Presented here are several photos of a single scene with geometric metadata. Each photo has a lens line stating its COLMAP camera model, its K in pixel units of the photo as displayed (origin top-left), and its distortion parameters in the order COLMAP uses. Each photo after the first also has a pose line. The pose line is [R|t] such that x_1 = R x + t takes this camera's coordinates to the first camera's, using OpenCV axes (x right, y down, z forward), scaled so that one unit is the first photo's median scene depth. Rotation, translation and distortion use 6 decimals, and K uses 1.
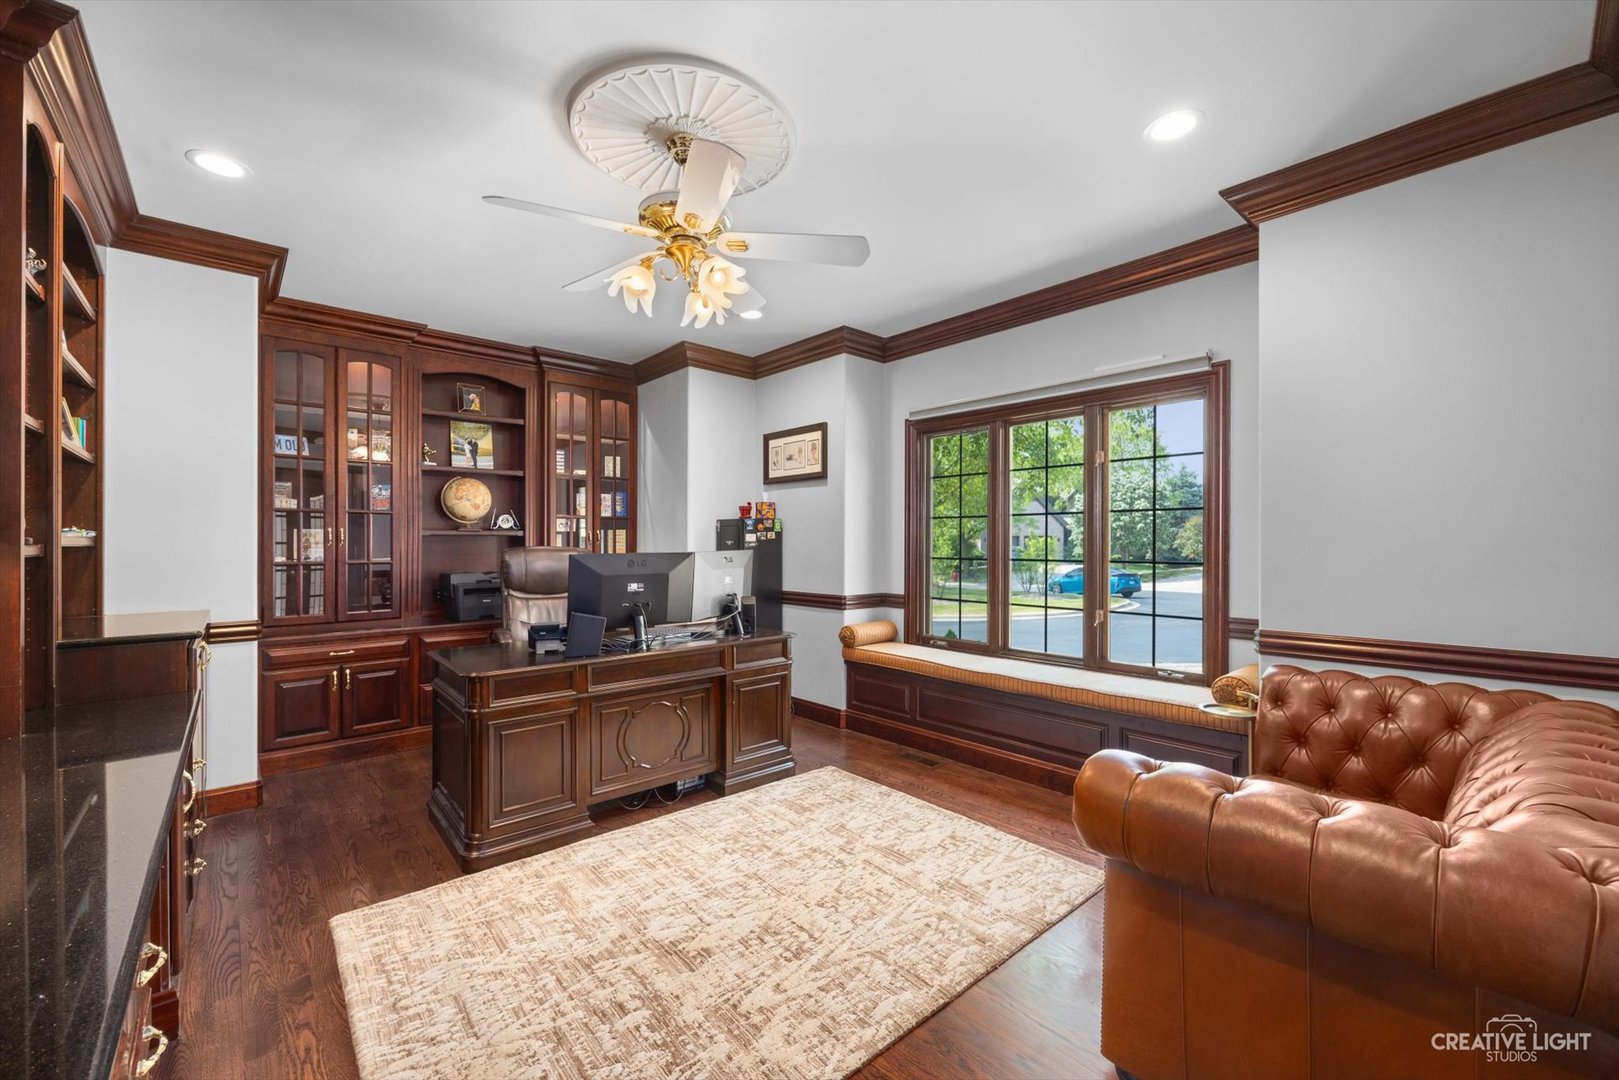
lens RADIAL K [[651.1, 0, 811.8], [0, 651.1, 542.2], [0, 0, 1]] dist [-0.002535, -0.000063]
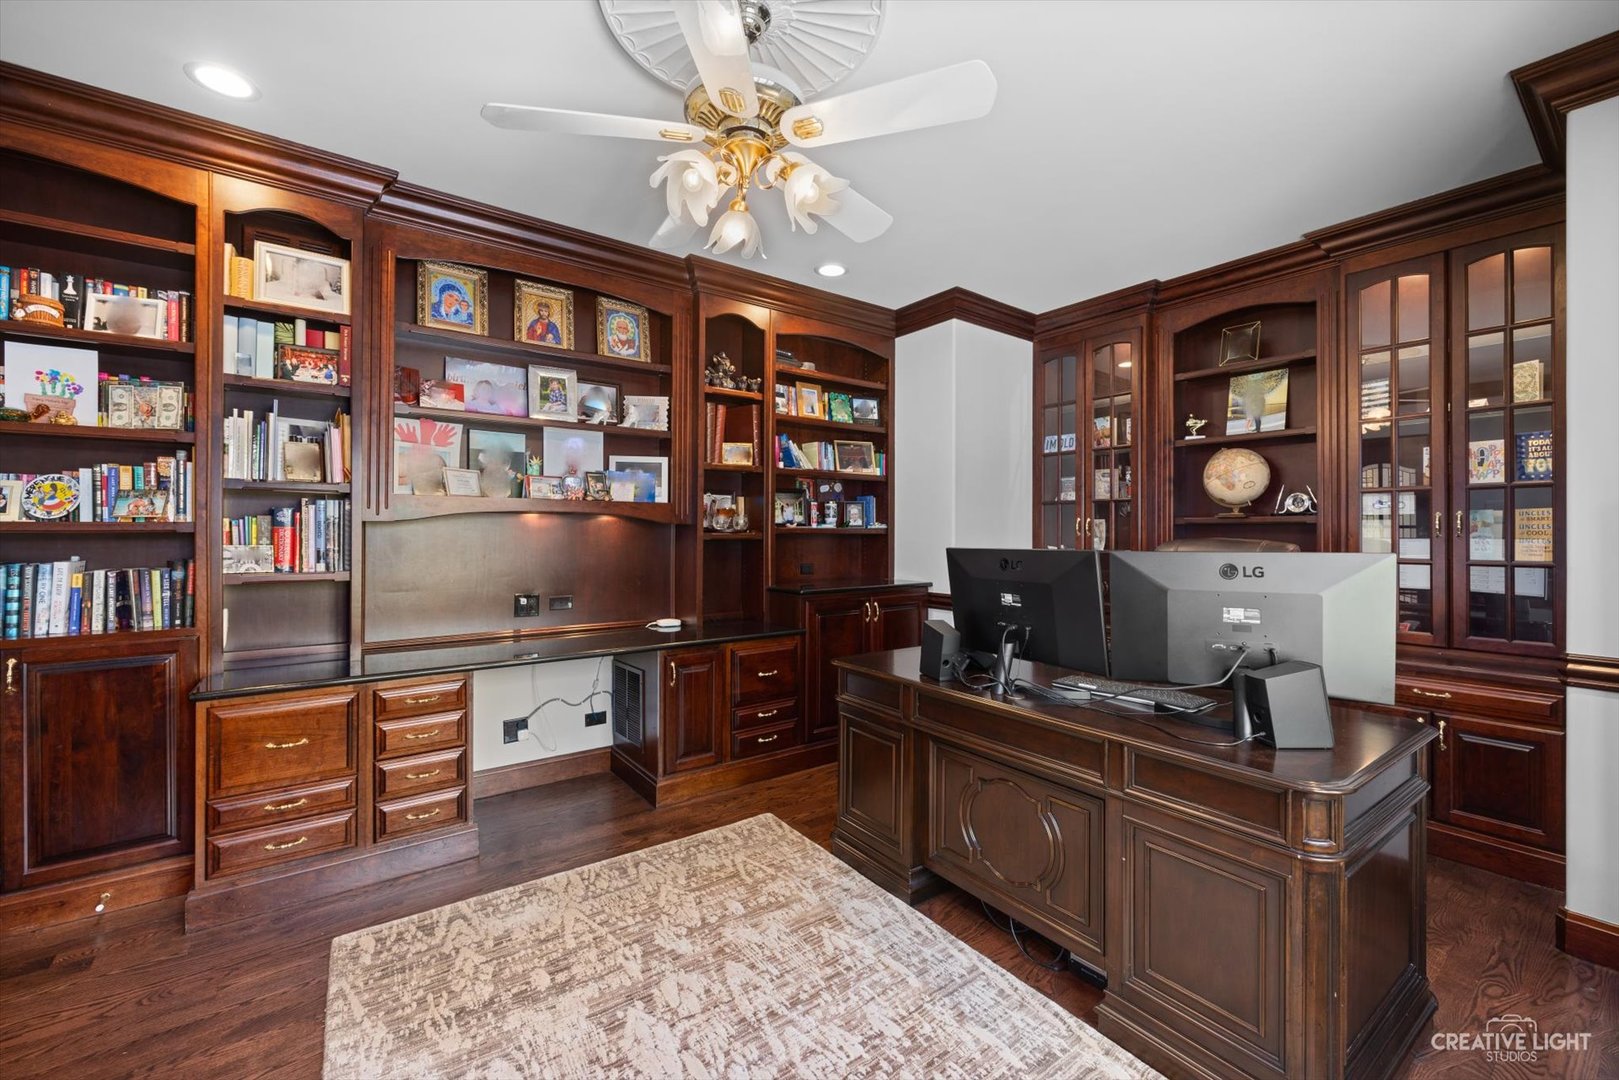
lens RADIAL K [[651.1, 0, 812.2], [0, 651.1, 531.7], [0, 0, 1]] dist [-0.002535, -0.000063]
pose [[-0.095212, 0.002183, -0.995455, 0.499840], [-0.002643, 0.999994, 0.002445, -0.002828], [0.995454, 0.002864, -0.095206, 1.038958]]
